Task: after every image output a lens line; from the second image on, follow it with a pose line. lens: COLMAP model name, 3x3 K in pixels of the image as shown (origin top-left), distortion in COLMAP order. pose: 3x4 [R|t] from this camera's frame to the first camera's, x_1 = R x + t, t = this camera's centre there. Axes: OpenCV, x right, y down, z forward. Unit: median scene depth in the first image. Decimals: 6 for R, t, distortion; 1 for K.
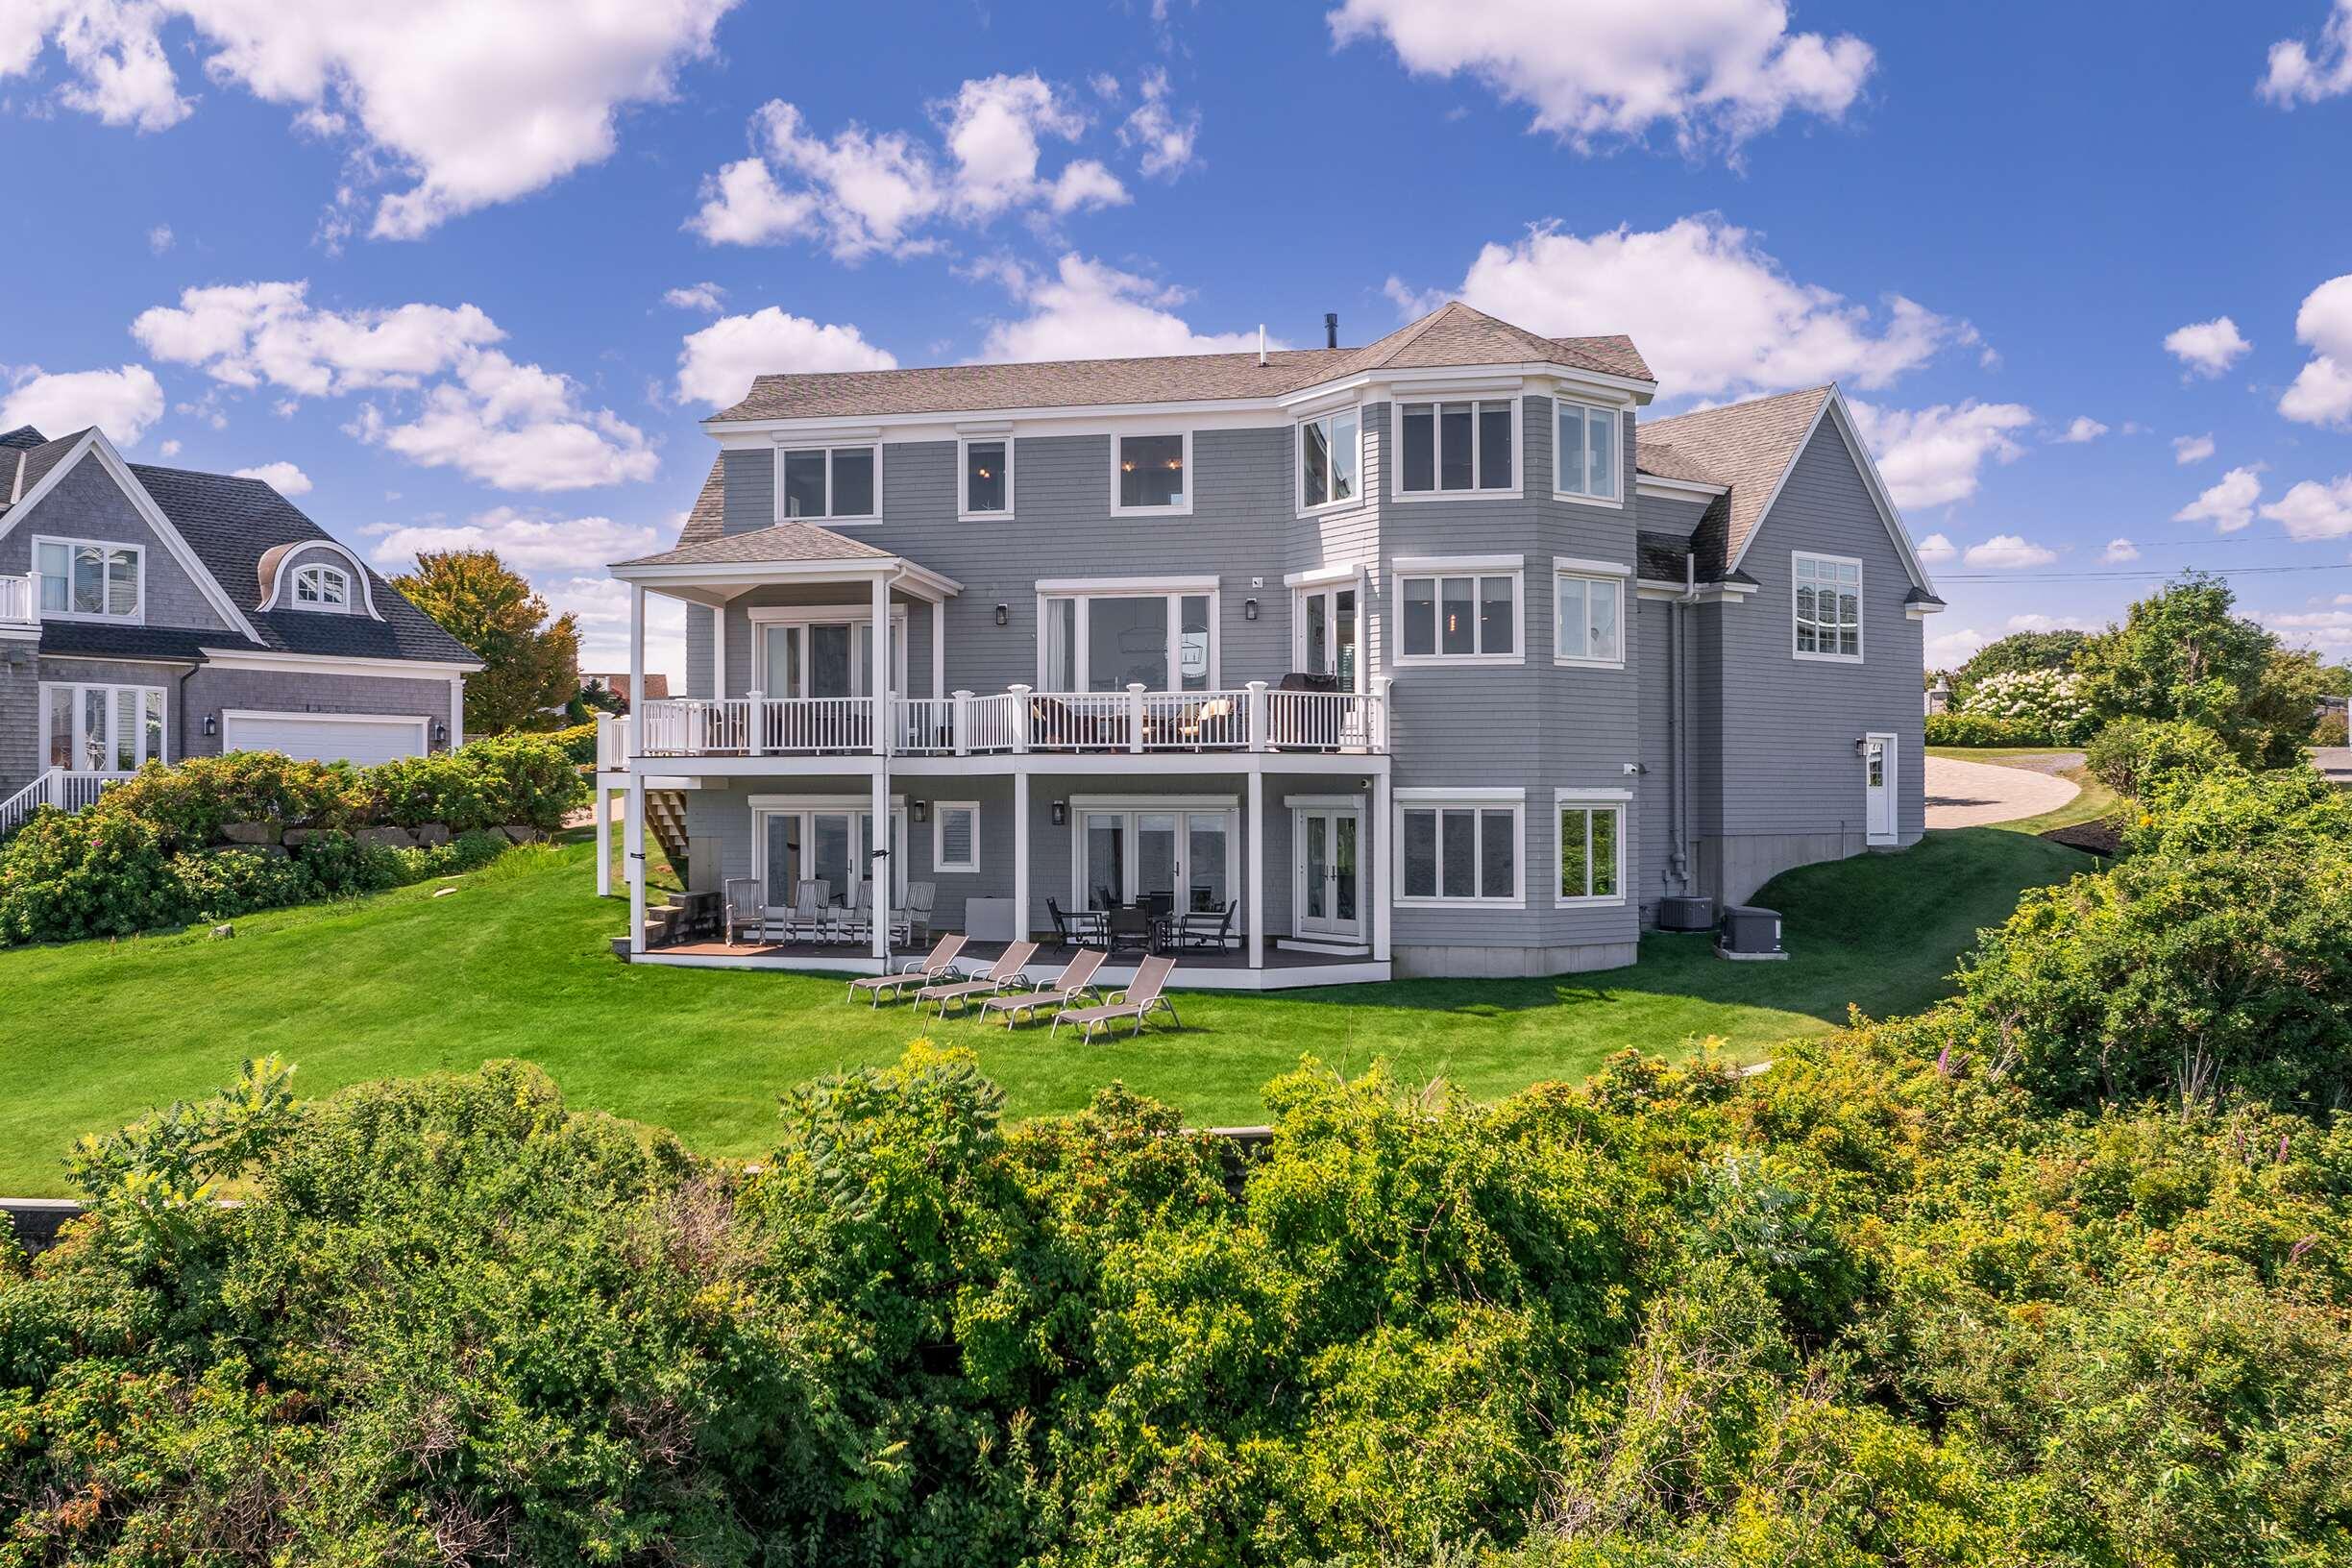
lens RADIAL K [[1910.8, 0, 1176.0], [0, 1910.8, 784.0], [0, 0, 1]] dist [-0.040942, -0.000167]
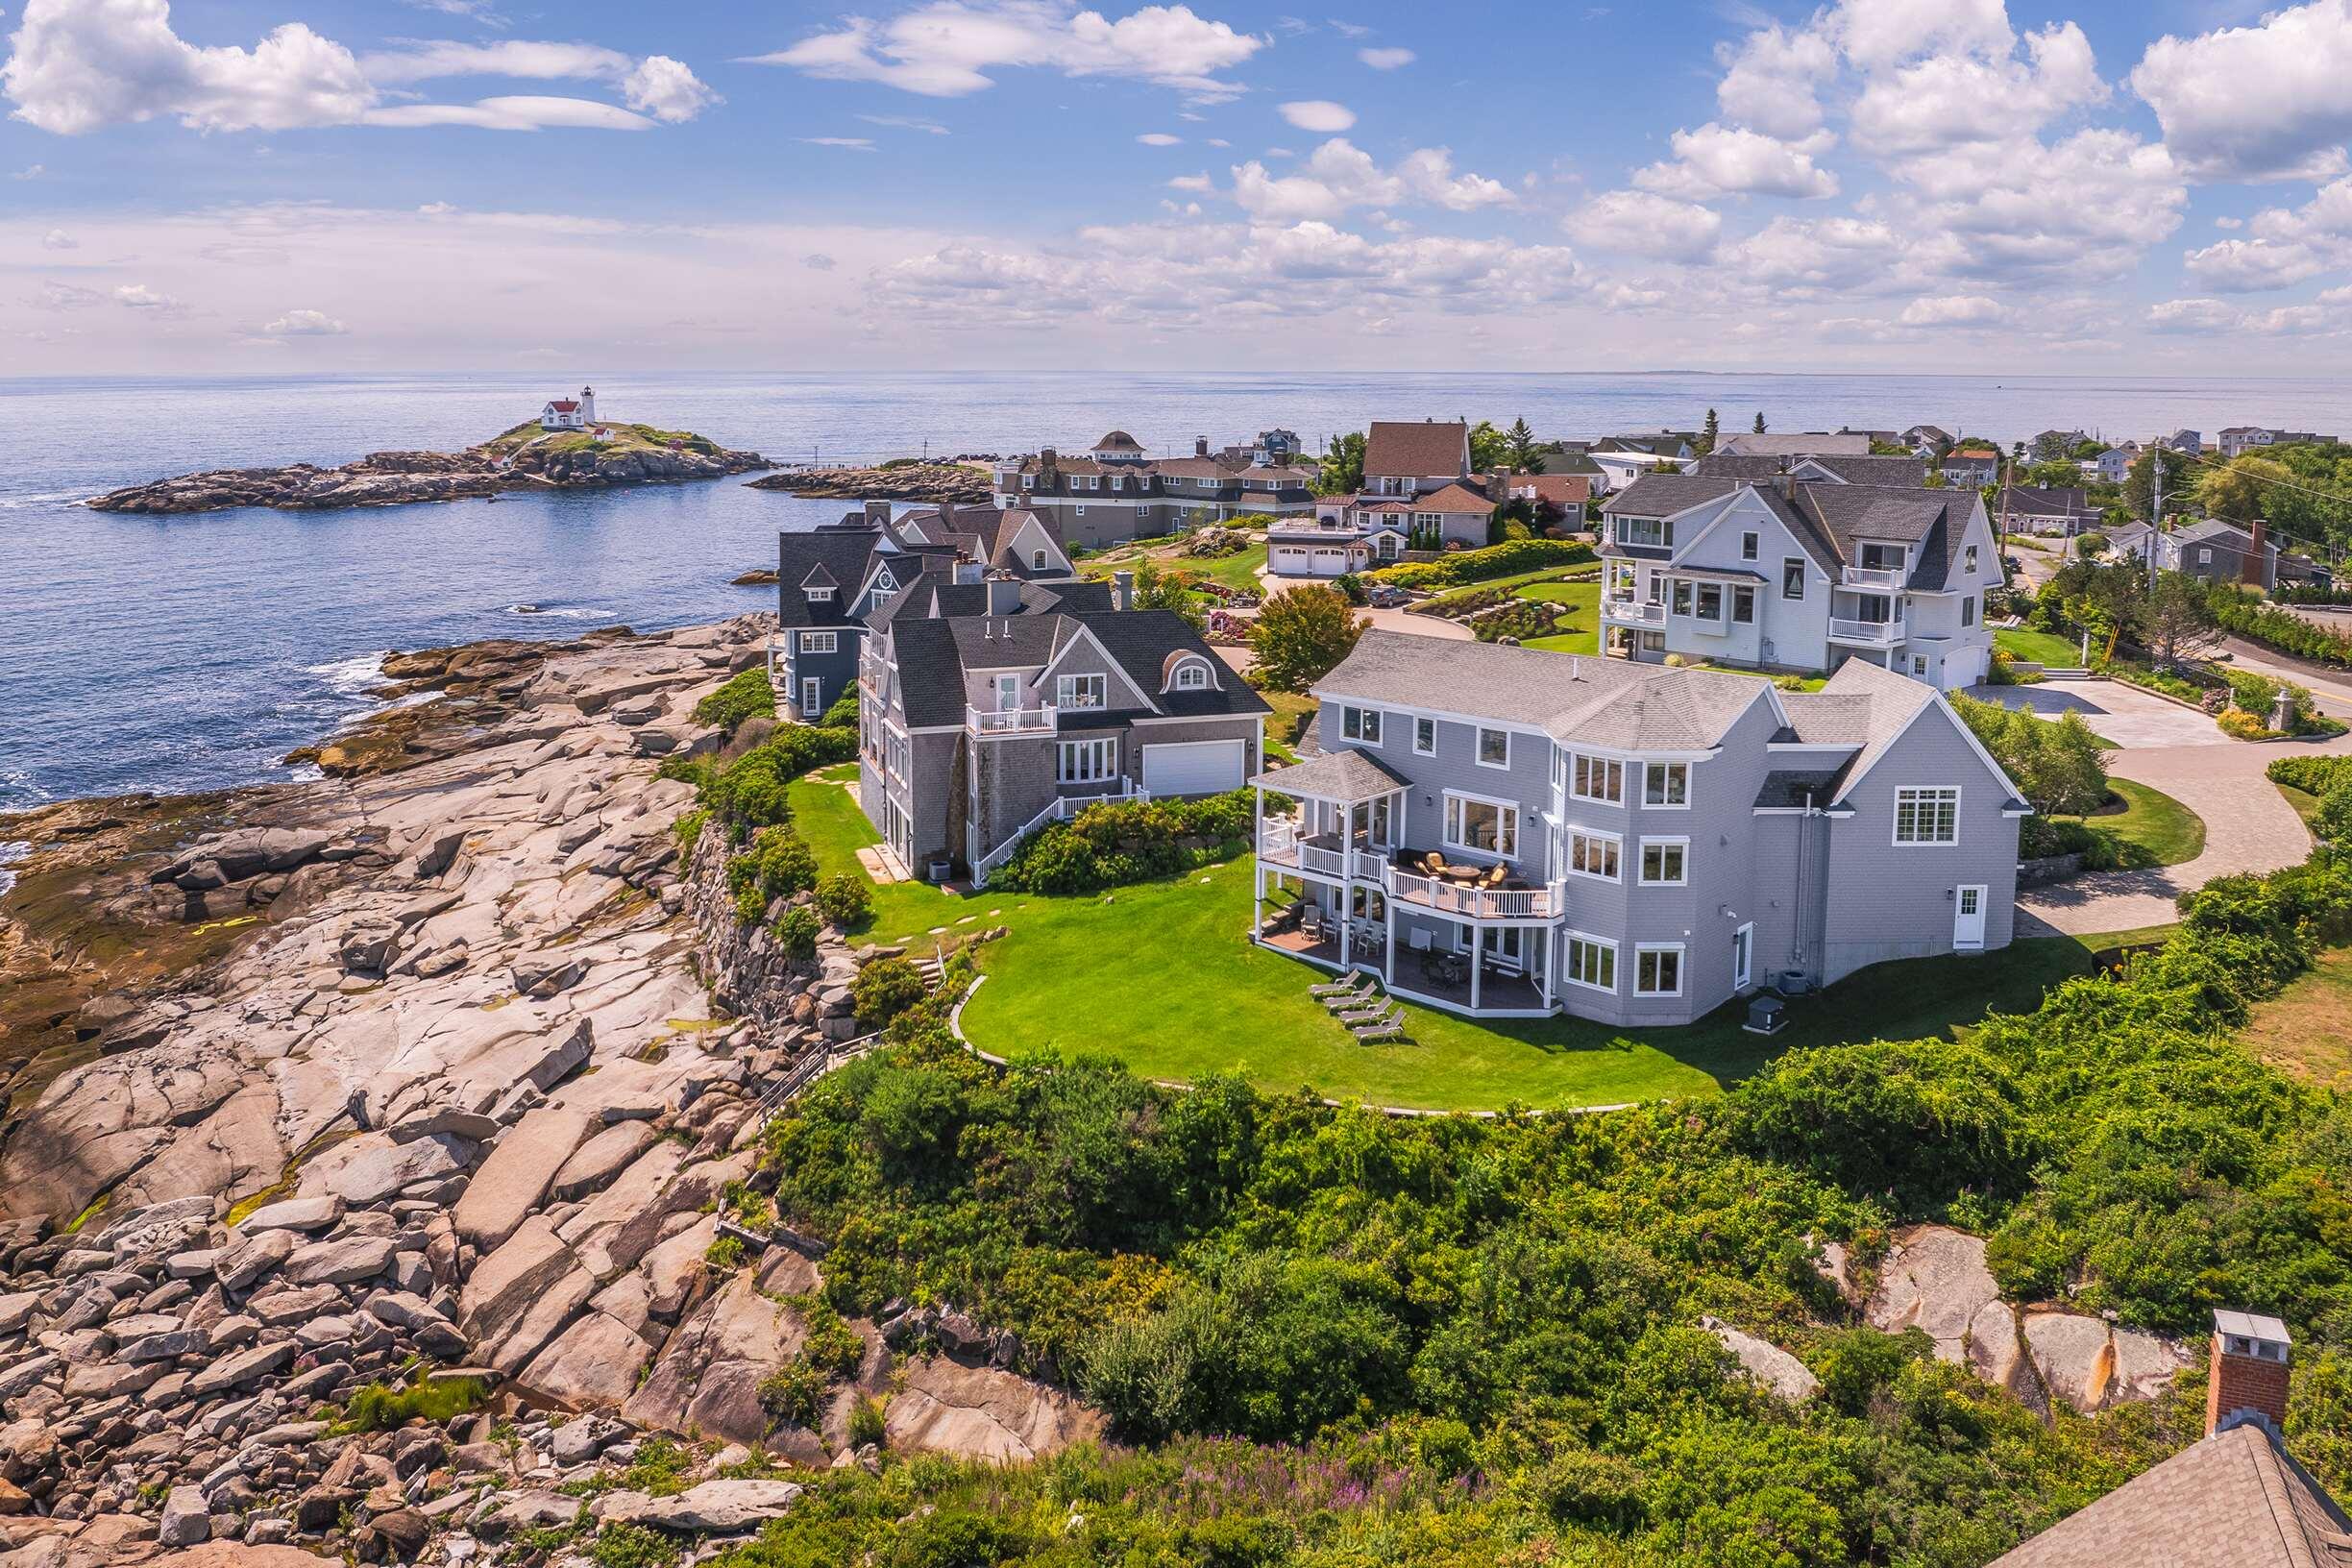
lens RADIAL K [[1910.8, 0, 1176.0], [0, 1910.8, 784.0], [0, 0, 1]] dist [-0.040942, -0.000167]
pose [[0.846542, 0.124626, -0.517528, 0.770553], [-0.013973, 0.977075, 0.212434, -0.559472], [0.532139, -0.172603, 0.828877, -0.898429]]
